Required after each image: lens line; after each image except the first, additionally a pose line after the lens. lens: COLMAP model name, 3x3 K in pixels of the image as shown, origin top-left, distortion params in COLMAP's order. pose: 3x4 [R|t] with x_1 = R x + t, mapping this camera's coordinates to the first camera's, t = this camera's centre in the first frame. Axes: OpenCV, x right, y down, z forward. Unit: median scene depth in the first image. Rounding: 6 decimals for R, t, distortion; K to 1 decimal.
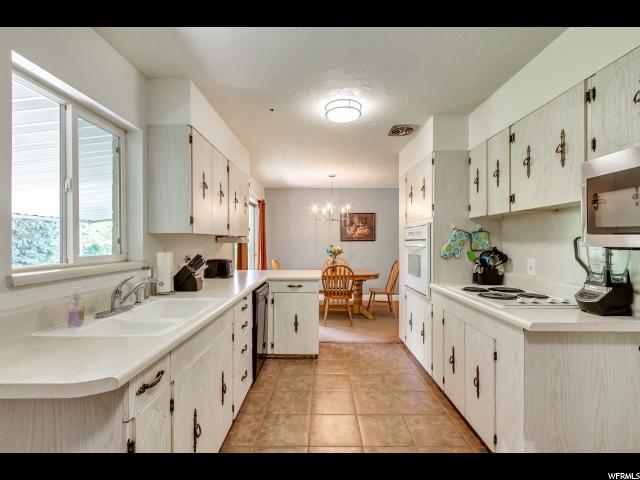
lens RADIAL K [[297.4, 0, 320.0], [0, 297.4, 240.0], [0, 0, 1]] dist [-0.001600, -0.000153]
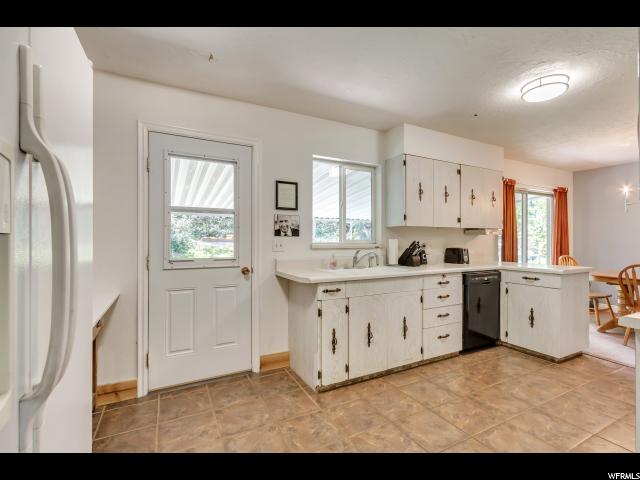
lens RADIAL K [[298.2, 0, 320.0], [0, 298.2, 240.0], [0, 0, 1]] dist [-0.002566, -0.000446]
pose [[0.462167, -0.000678, -0.886793, 0.682223], [0.001627, 0.999999, 0.000083, 0.045216], [0.886792, -0.001481, 0.462167, -0.063222]]
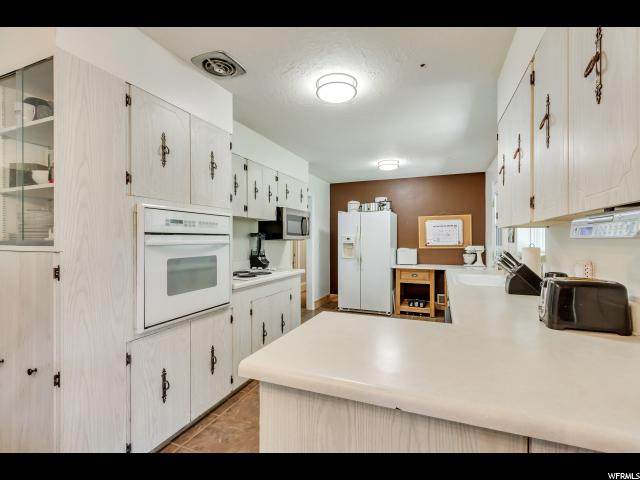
lens RADIAL K [[297.6, 0, 303.4], [0, 297.6, 238.7], [0, 0, 1]] dist [-0.001757, -0.000143]
pose [[-0.907997, 0.001959, 0.418972, -0.247559], [-0.000049, 0.999989, -0.004783, 0.016033], [-0.418977, -0.004364, -0.907986, 2.197238]]
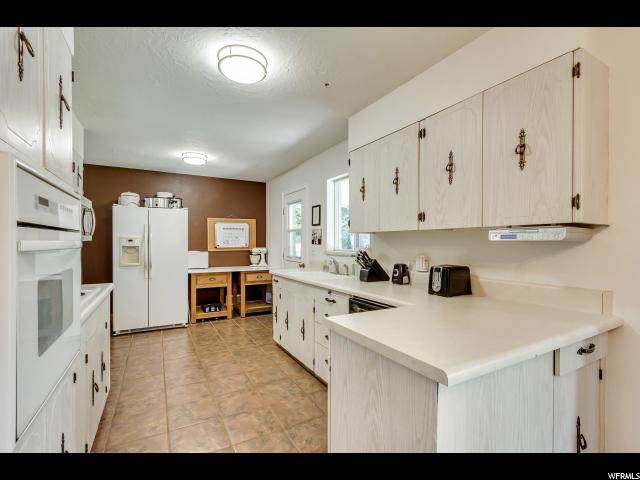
lens RADIAL K [[301.6, 0, 319.7], [0, 301.6, 245.3], [0, 0, 1]] dist [0.002268, 0.000093]
pose [[-0.876742, 0.004270, -0.480942, 0.326318], [0.000253, 0.999965, 0.008417, 0.018911], [0.480961, 0.007258, -0.876712, 2.086801]]
